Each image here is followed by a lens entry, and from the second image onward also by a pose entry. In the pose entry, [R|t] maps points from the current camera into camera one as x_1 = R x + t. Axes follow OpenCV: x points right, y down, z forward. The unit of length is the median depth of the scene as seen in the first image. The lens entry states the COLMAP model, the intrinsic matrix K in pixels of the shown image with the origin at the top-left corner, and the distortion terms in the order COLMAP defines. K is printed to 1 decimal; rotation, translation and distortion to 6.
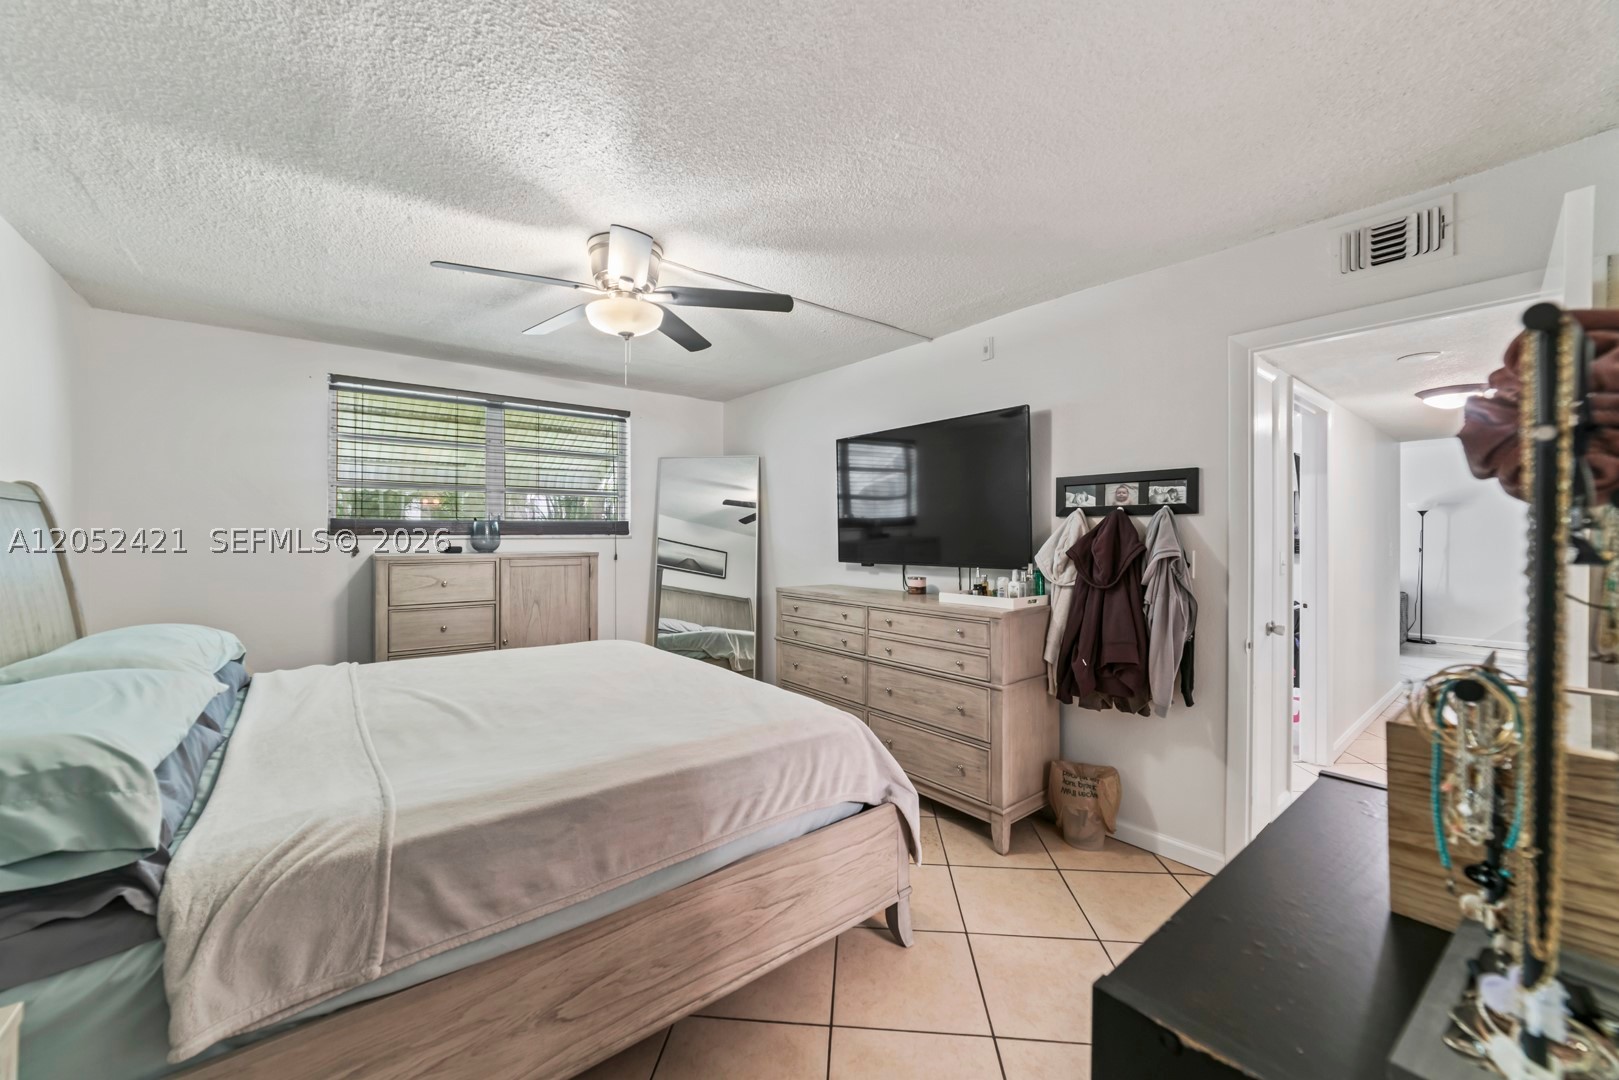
lens RADIAL K [[622.4, 0, 801.9], [0, 622.4, 534.3], [0, 0, 1]] dist [-0.020804, 0.006743]
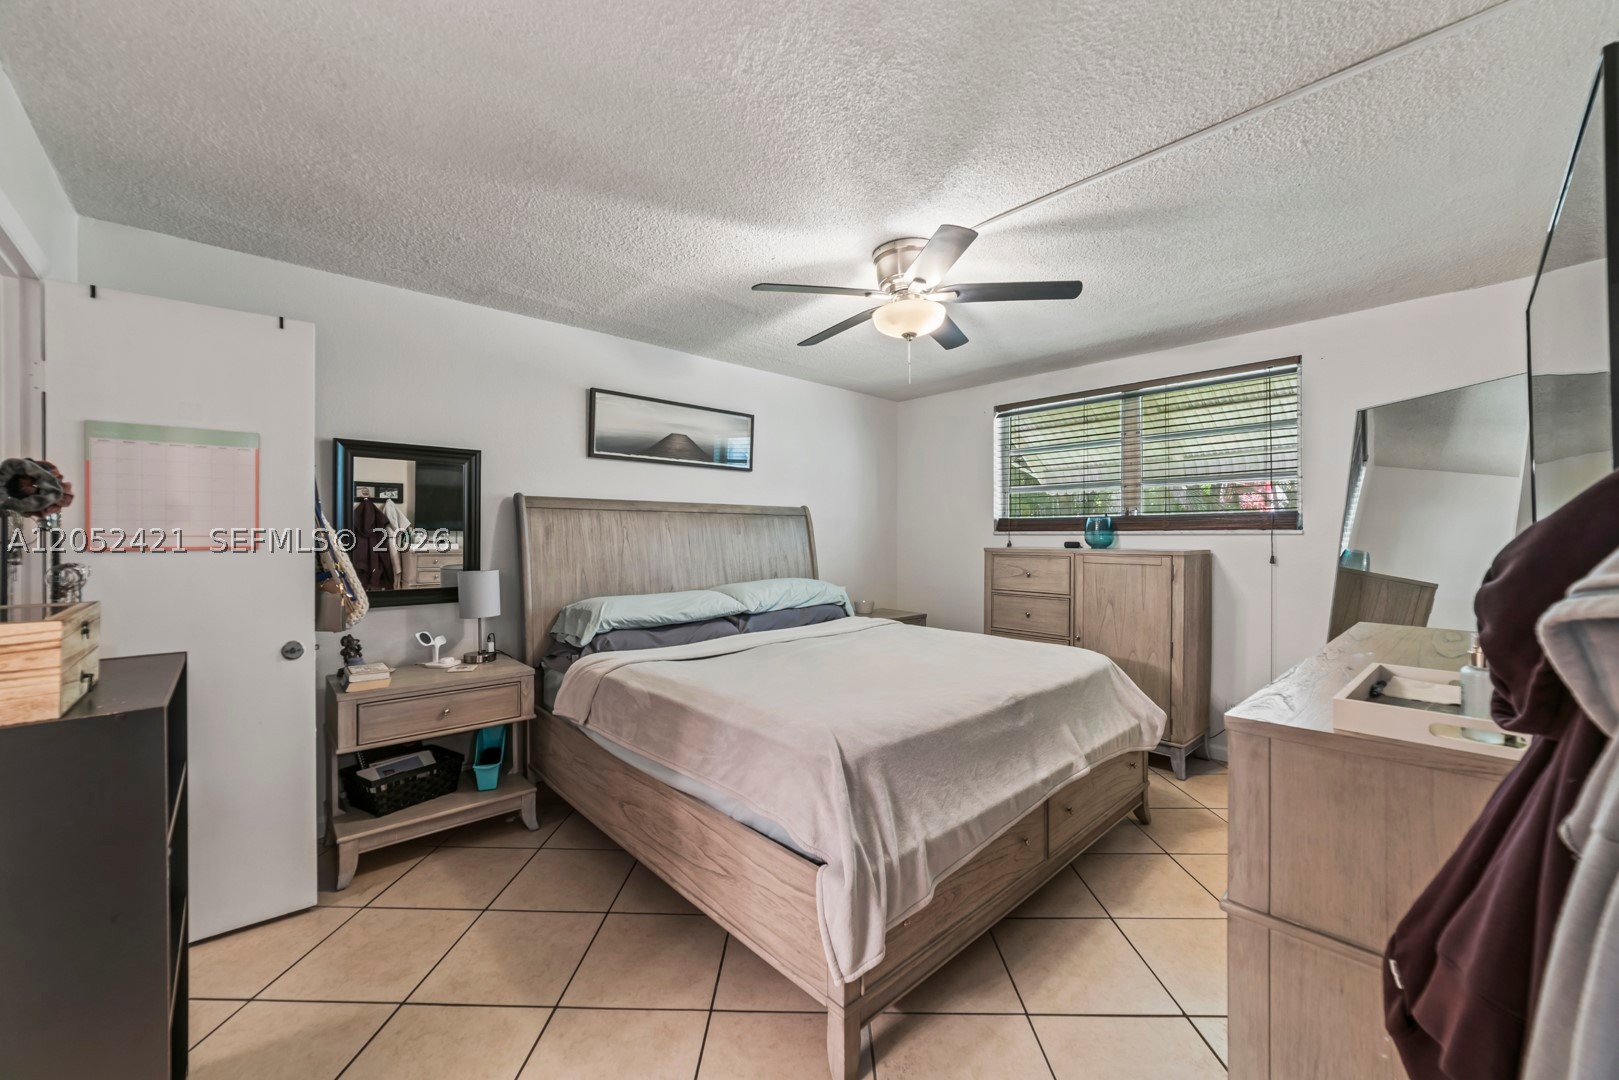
lens RADIAL K [[622.4, 0, 804.3], [0, 622.4, 540.4], [0, 0, 1]] dist [-0.020804, 0.006743]
pose [[0.072766, 0.008994, -0.997308, 0.466300], [0.003663, 0.999950, 0.009285, 0.005565], [0.997342, -0.004329, 0.072730, 0.471441]]
